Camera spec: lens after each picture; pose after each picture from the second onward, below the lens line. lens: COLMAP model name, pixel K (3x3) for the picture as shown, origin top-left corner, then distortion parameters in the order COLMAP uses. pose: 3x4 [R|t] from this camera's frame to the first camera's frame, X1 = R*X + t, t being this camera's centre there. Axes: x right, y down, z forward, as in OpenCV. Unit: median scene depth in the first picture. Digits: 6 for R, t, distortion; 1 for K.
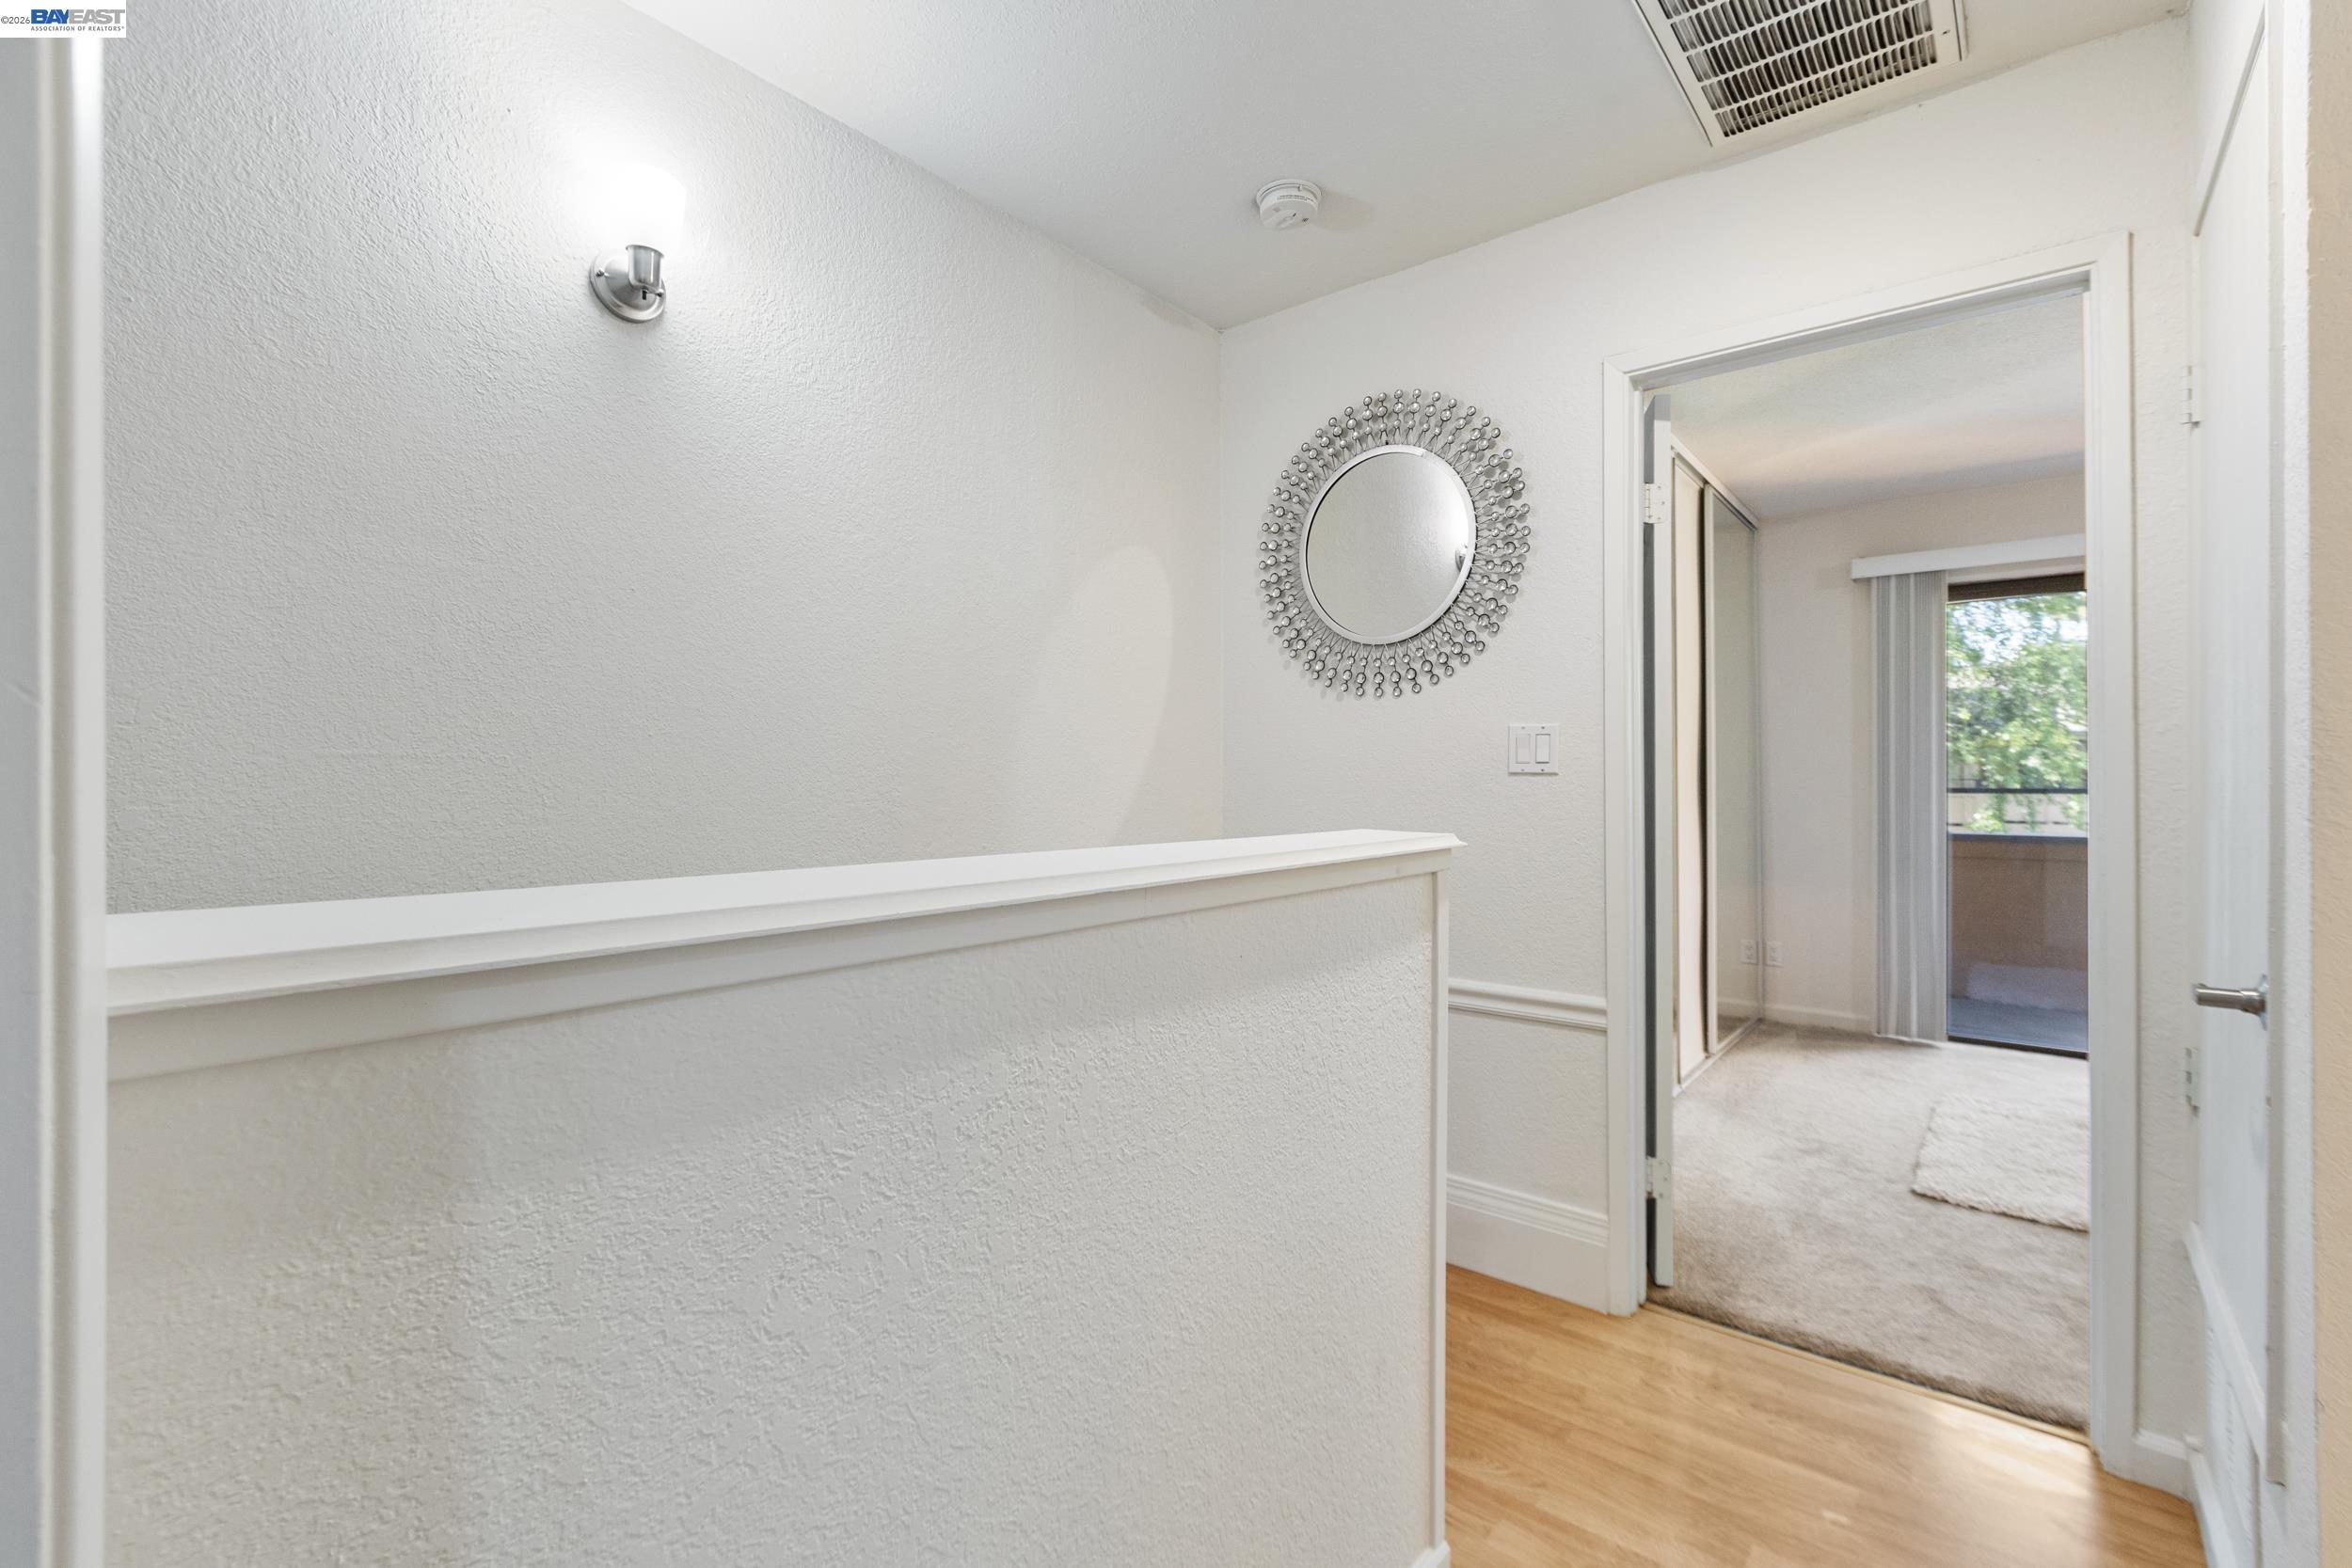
lens RADIAL K [[1048.5, 0, 1176.0], [0, 1048.5, 784.0], [0, 0, 1]] dist [0.000722, -0.000459]
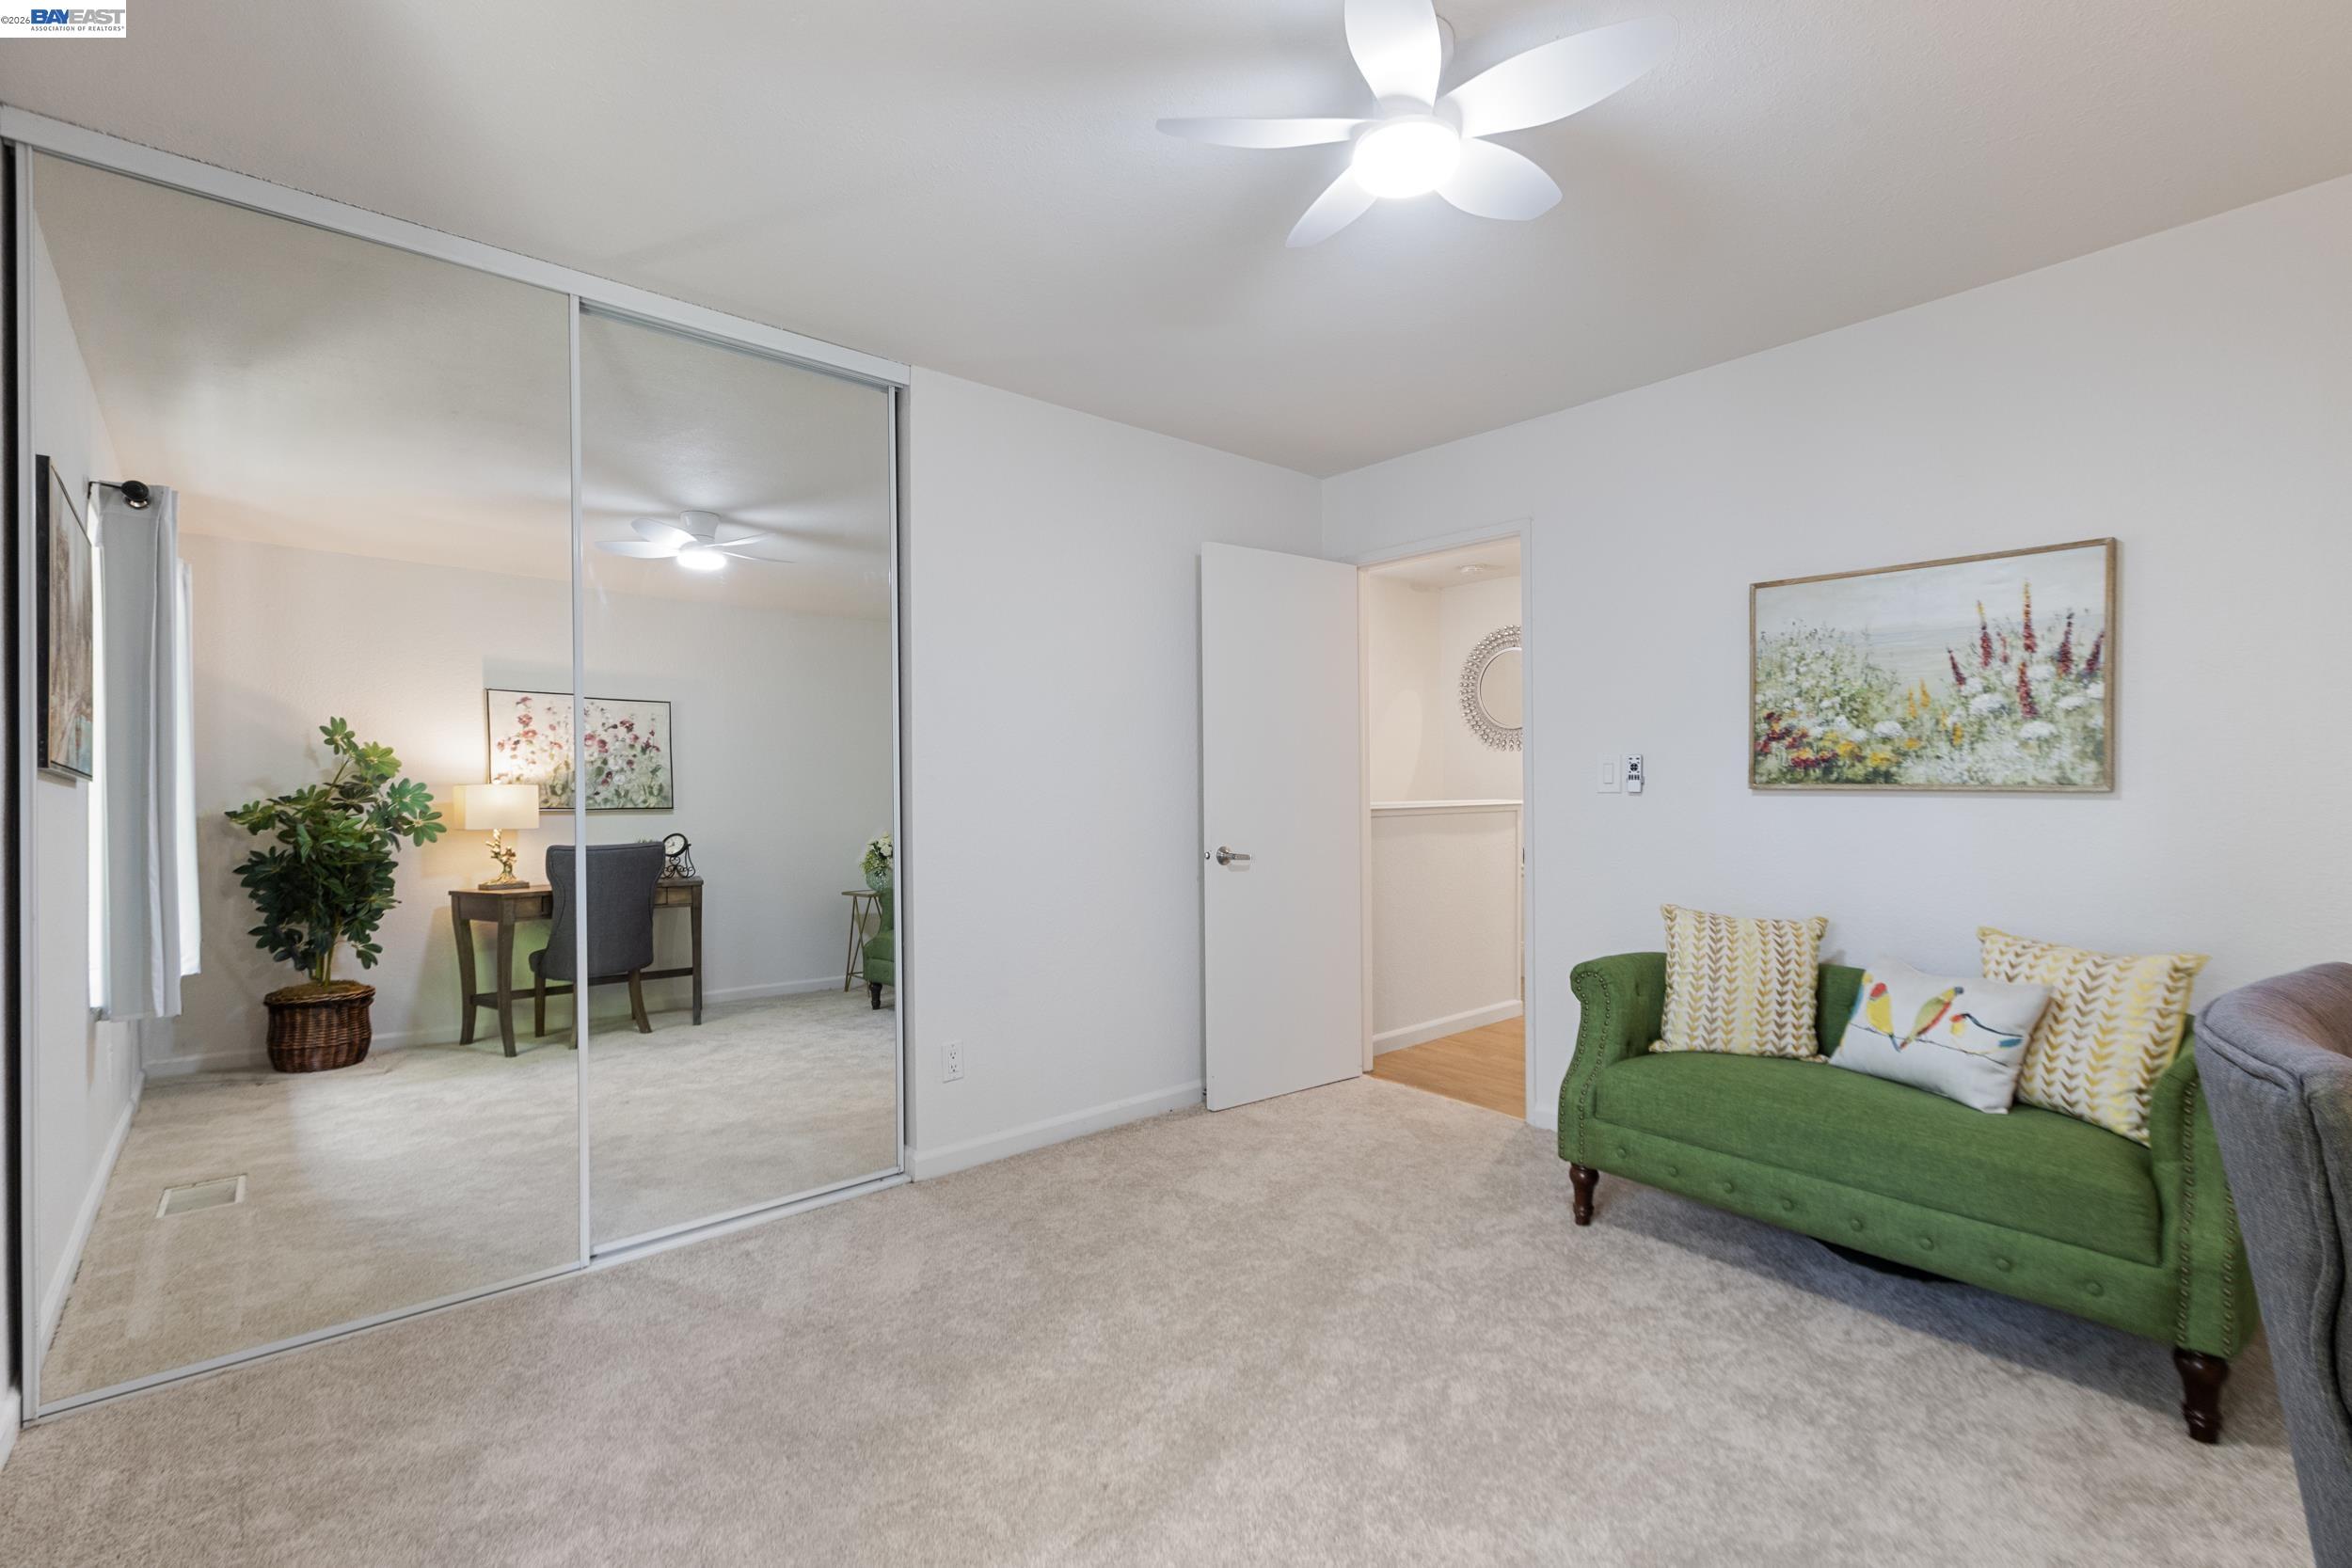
lens RADIAL K [[1048.5, 0, 1176.0], [0, 1048.5, 784.0], [0, 0, 1]] dist [0.000722, -0.000459]
pose [[0.986207, -0.000353, -0.165515, -0.165207], [-0.000677, 0.999981, -0.006165, 0.010810], [0.165514, 0.006192, 0.986188, -1.476406]]
